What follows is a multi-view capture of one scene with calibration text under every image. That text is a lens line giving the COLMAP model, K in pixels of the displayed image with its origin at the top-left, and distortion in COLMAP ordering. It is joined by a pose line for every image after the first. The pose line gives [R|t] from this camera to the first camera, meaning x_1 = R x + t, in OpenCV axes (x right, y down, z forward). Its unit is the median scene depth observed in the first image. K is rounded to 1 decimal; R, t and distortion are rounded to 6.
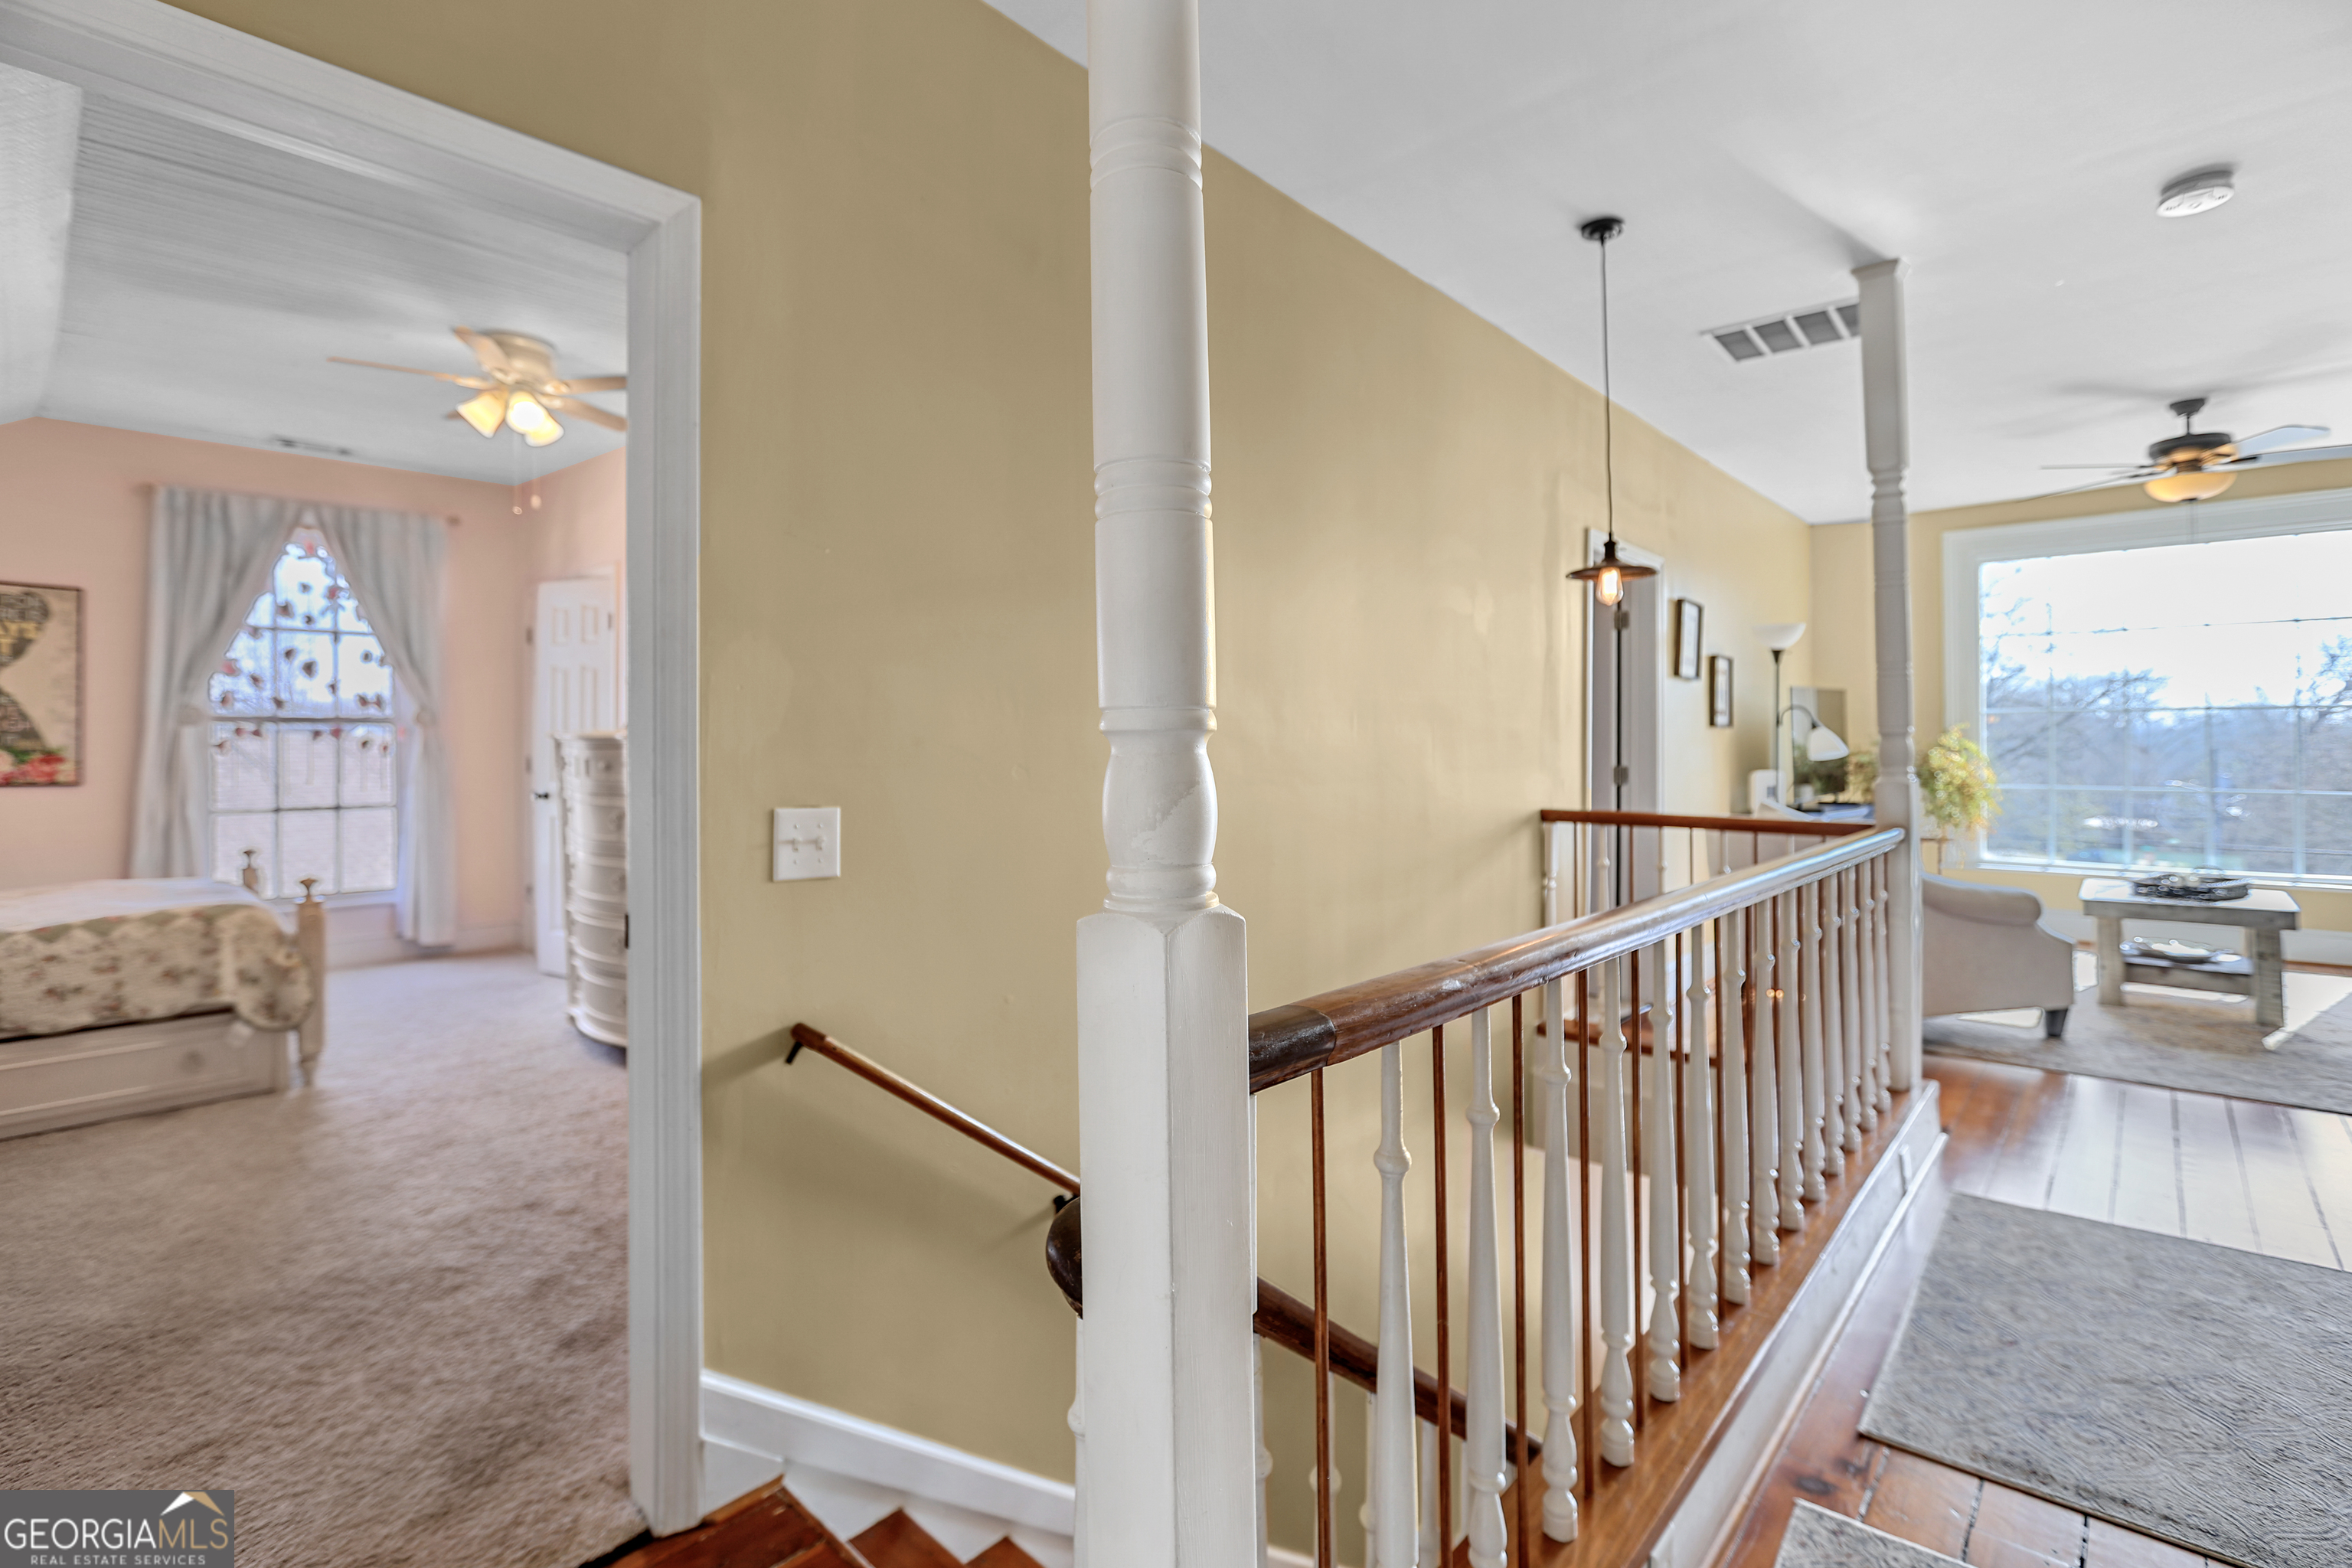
lens RADIAL K [[1081.2, 0, 1178.0], [0, 1081.2, 753.1], [0, 0, 1]] dist [-0.037434, 0.014745]
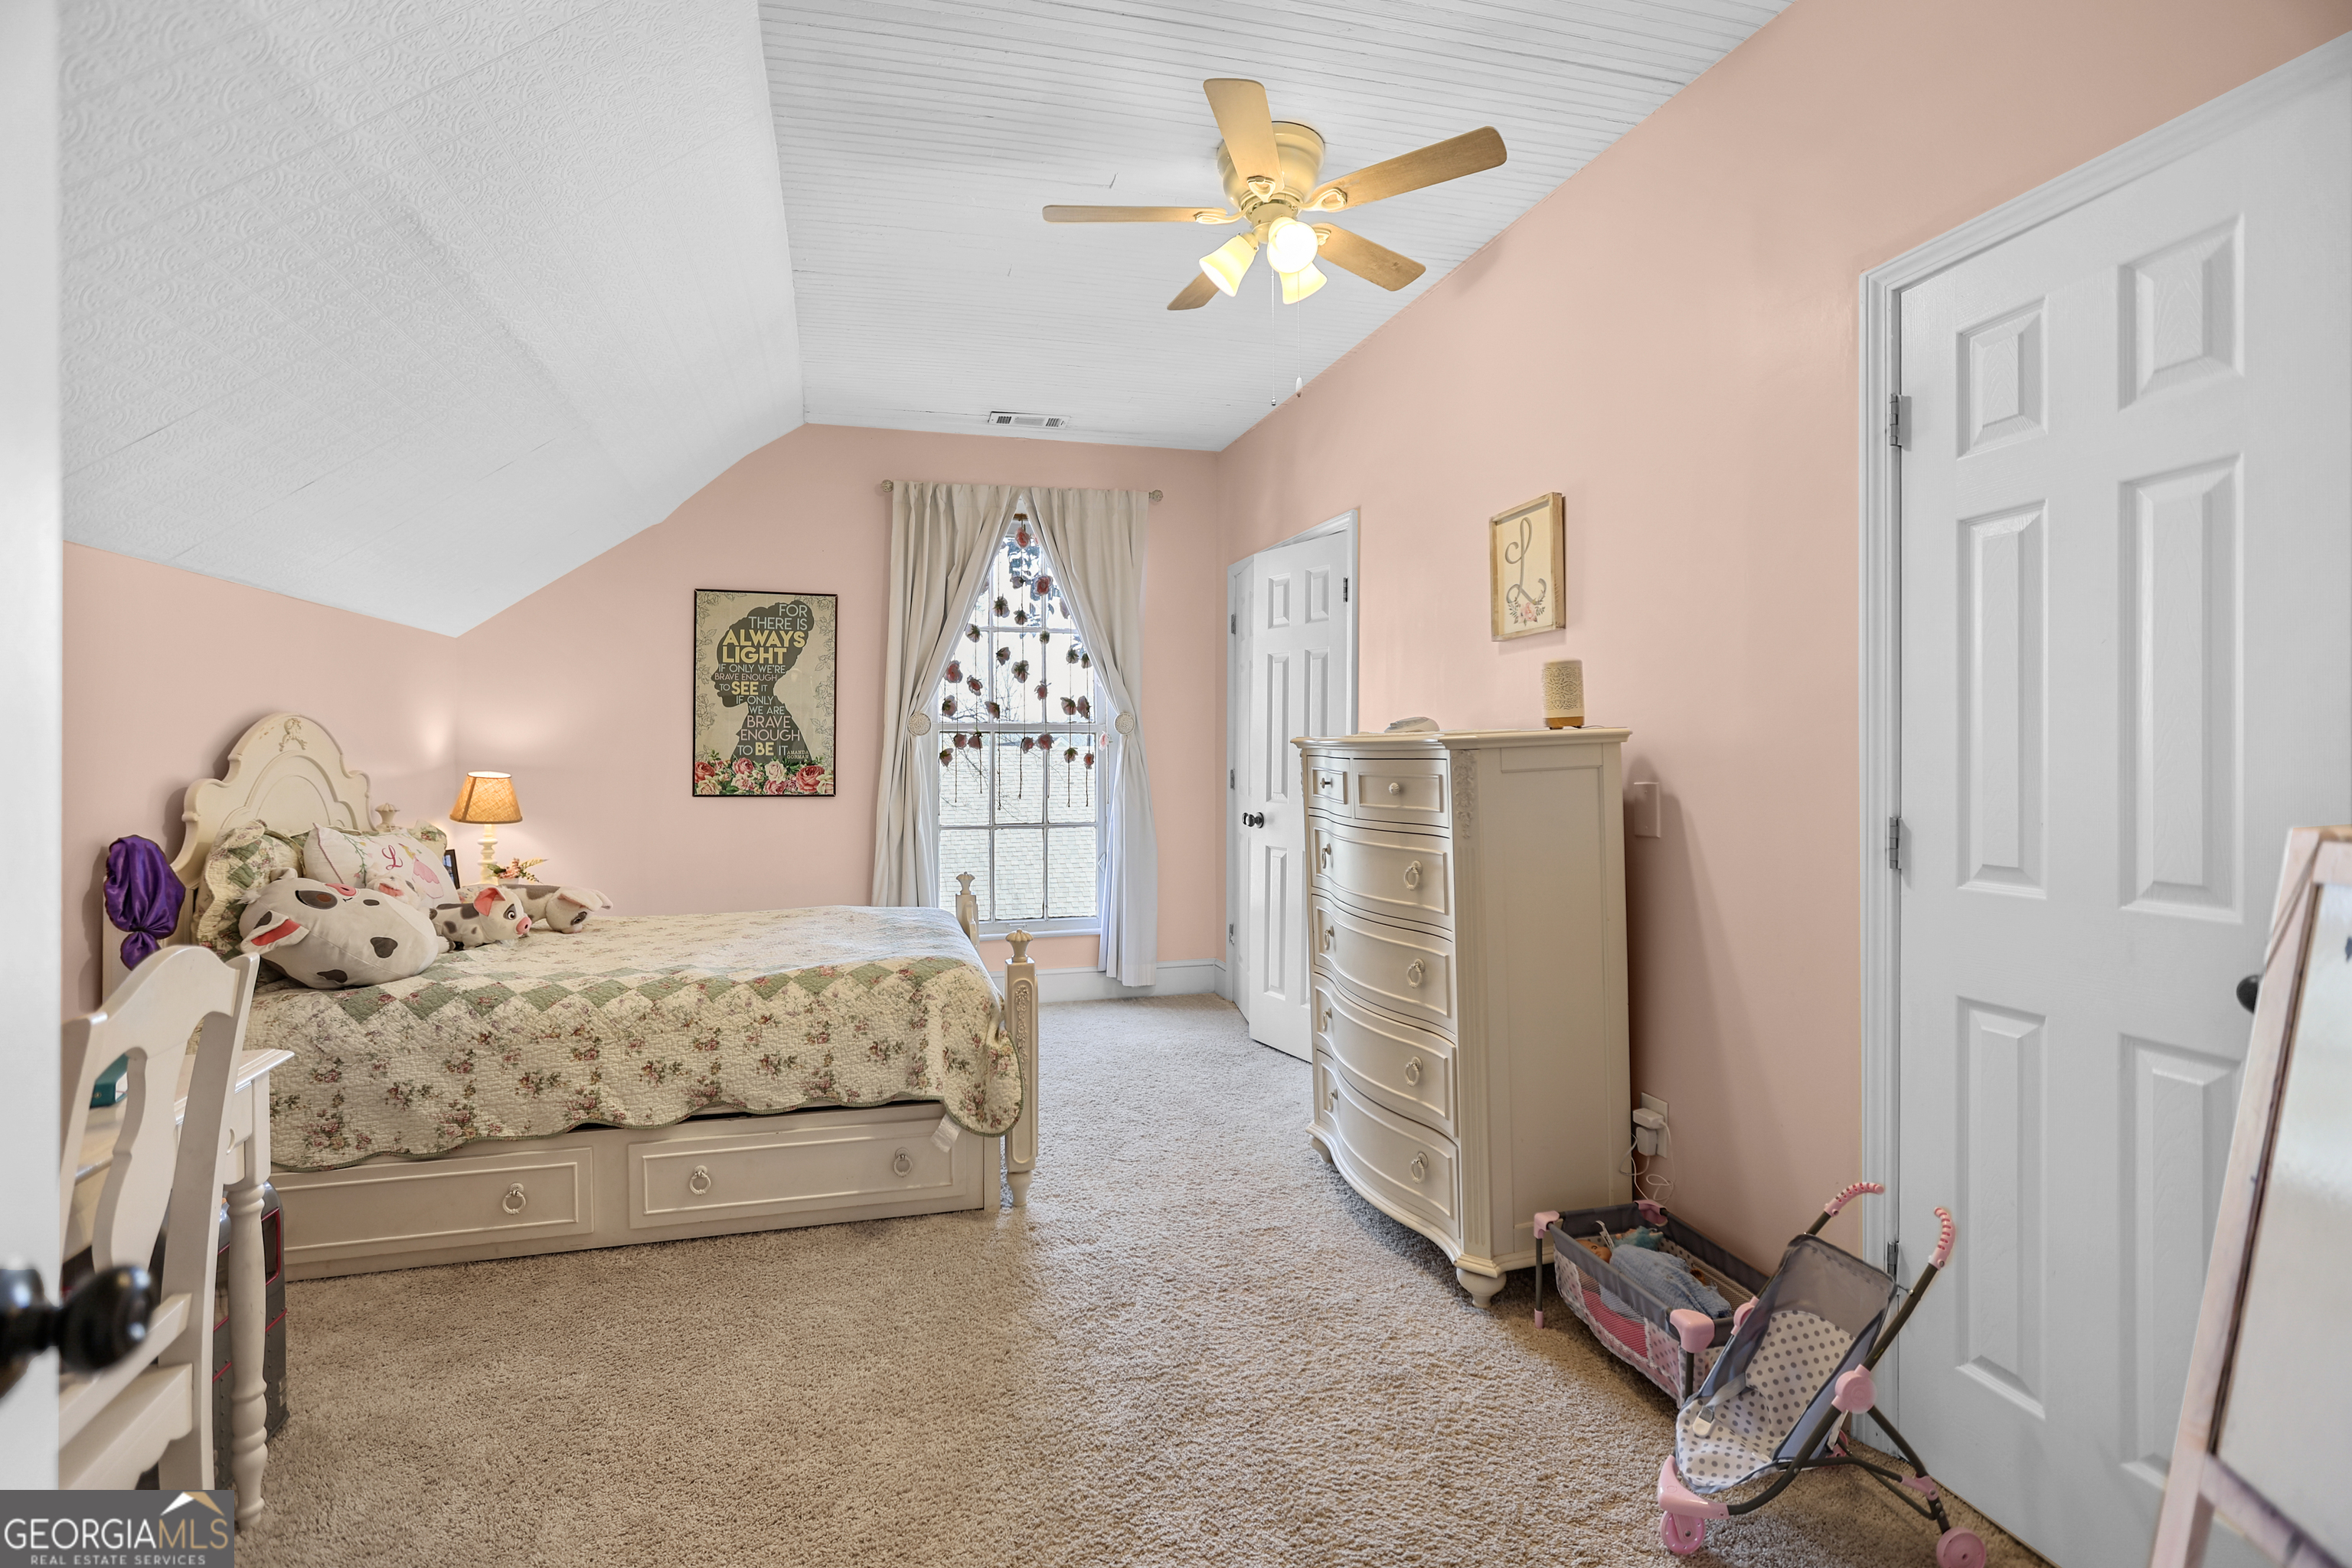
lens RADIAL K [[1072.9, 0, 1160.9], [0, 1072.9, 754.5], [0, 0, 1]] dist [-0.046320, 0.027039]
pose [[0.850268, -0.001476, -0.526347, -0.267054], [-0.003838, 0.999952, -0.009004, -0.000728], [0.526335, 0.009676, 0.850222, 0.323554]]
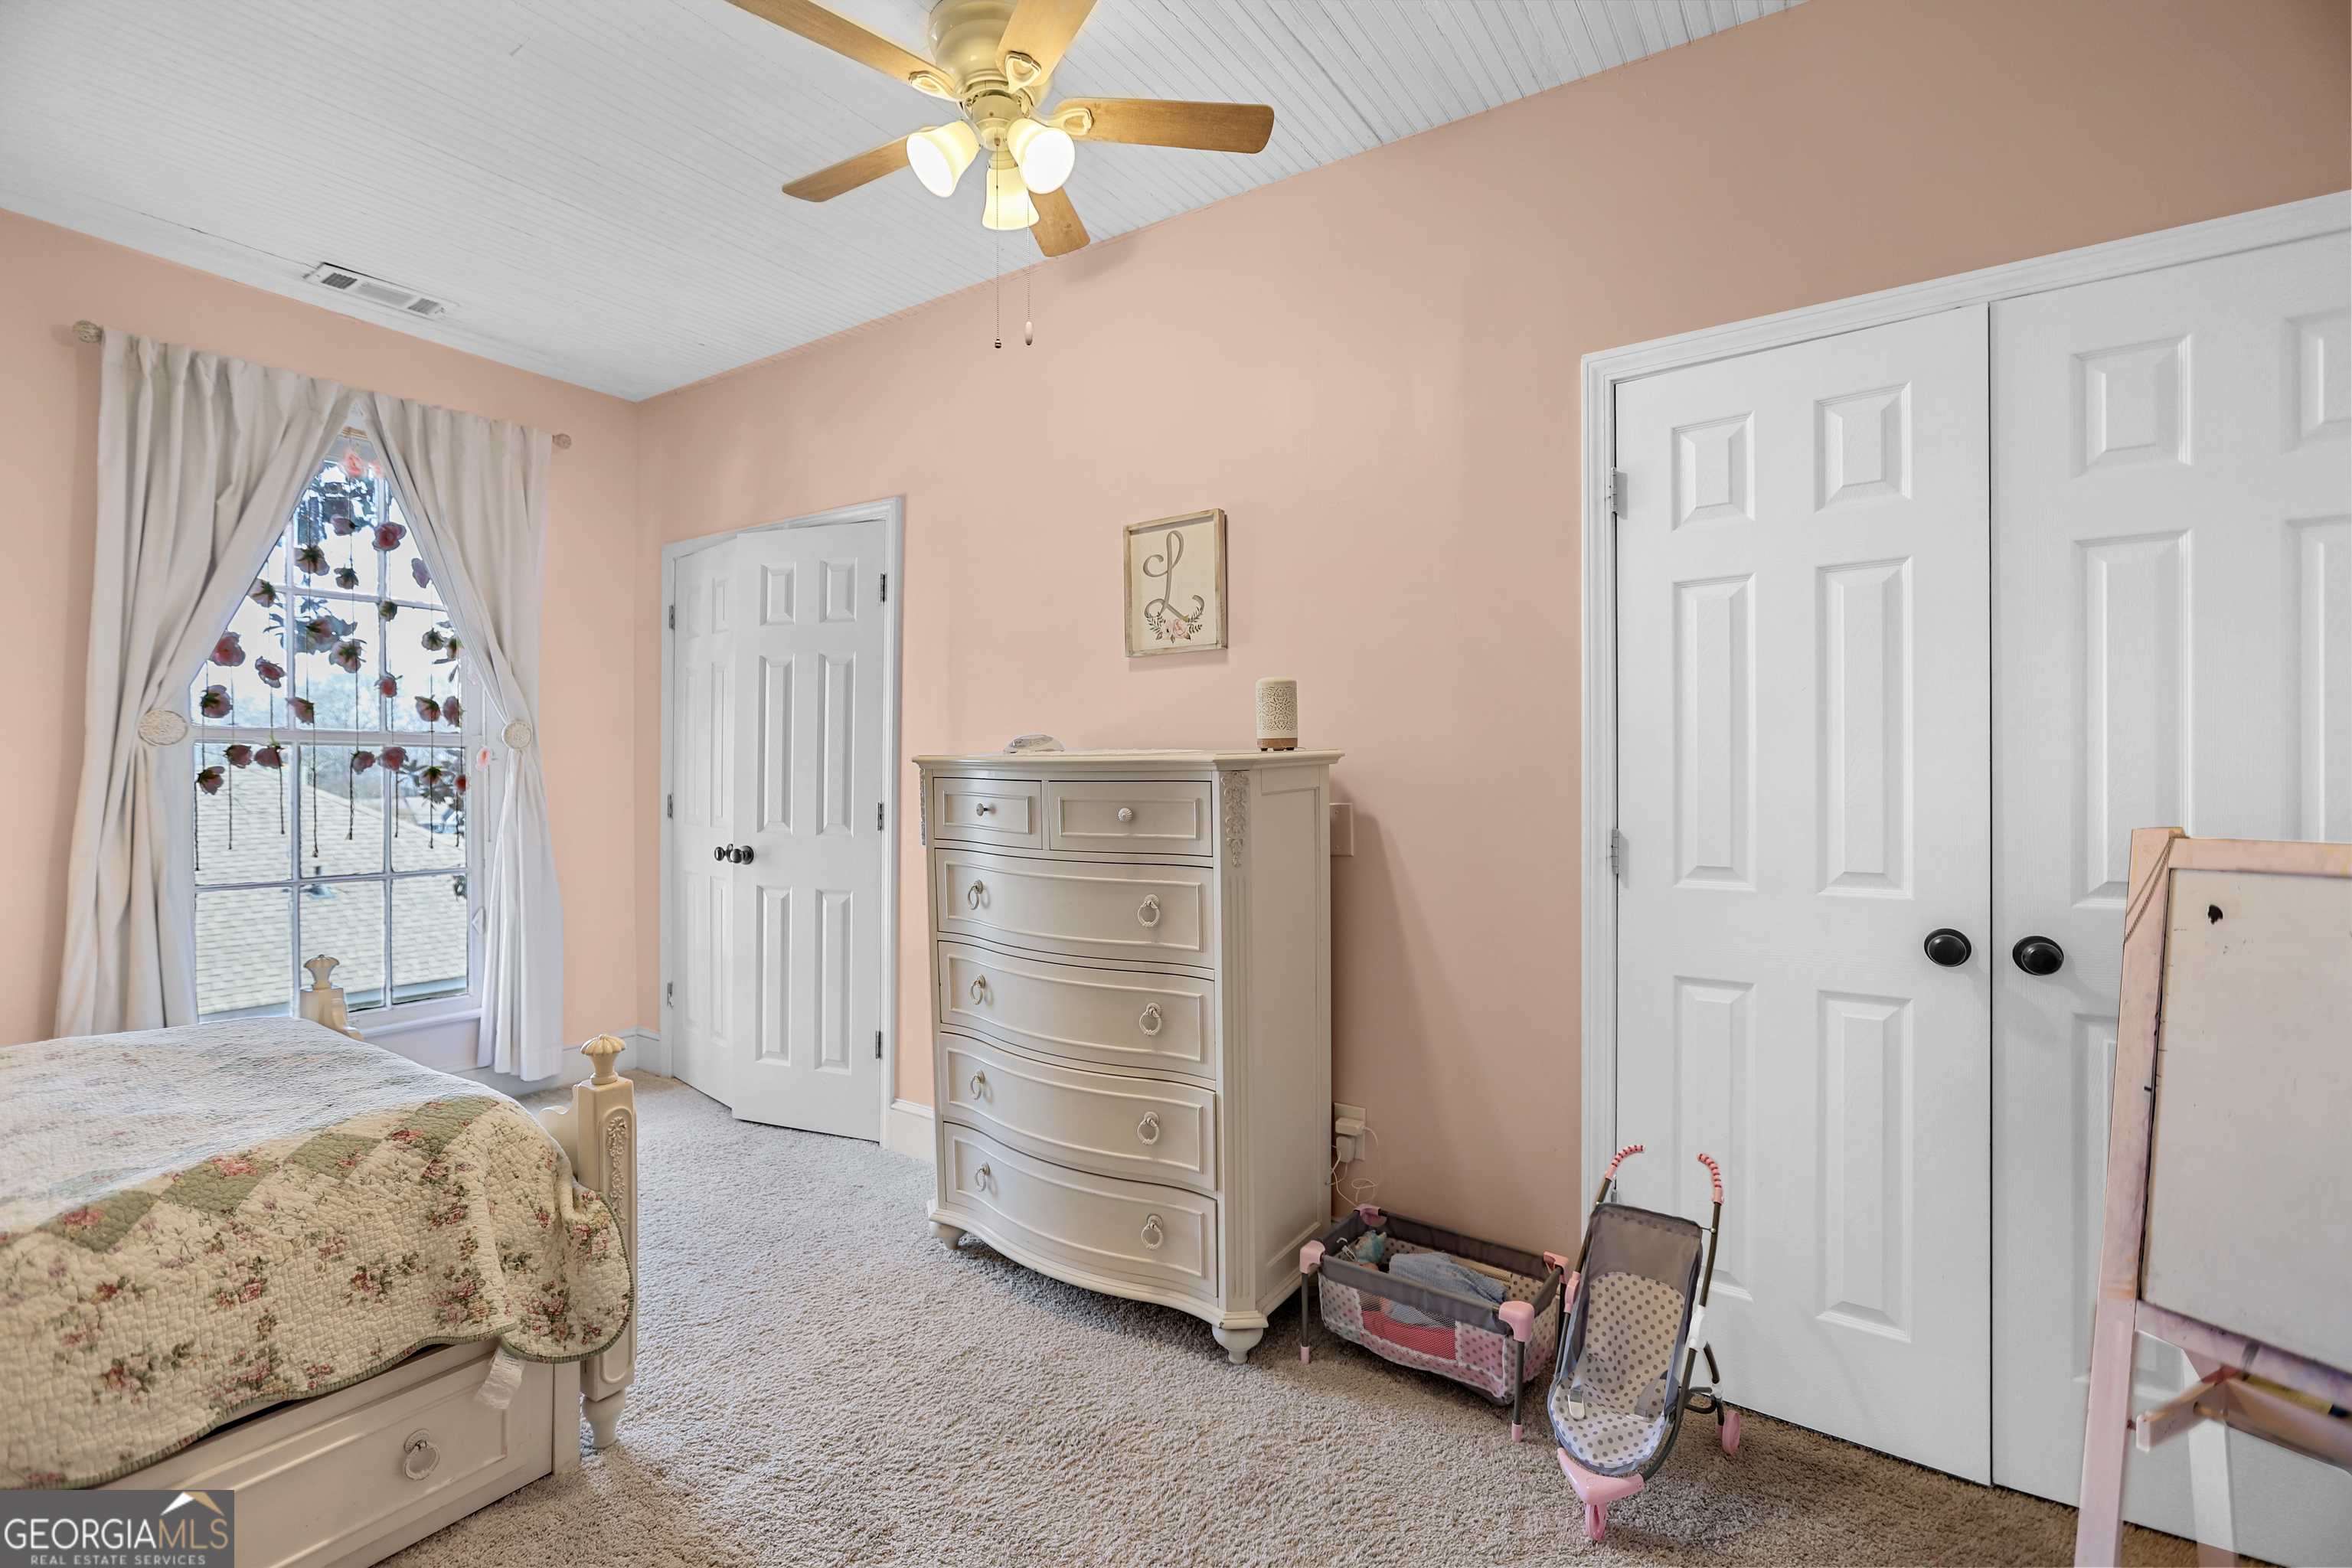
lens RADIAL K [[1045.6, 0, 1123.7], [0, 1045.6, 785.1], [0, 0, 1]] dist [-0.045197, 0.026432]
pose [[0.990938, -0.002317, 0.134301, -0.505720], [0.002459, 0.999997, -0.000887, -0.001429], [-0.134298, 0.001209, 0.990940, 0.379855]]
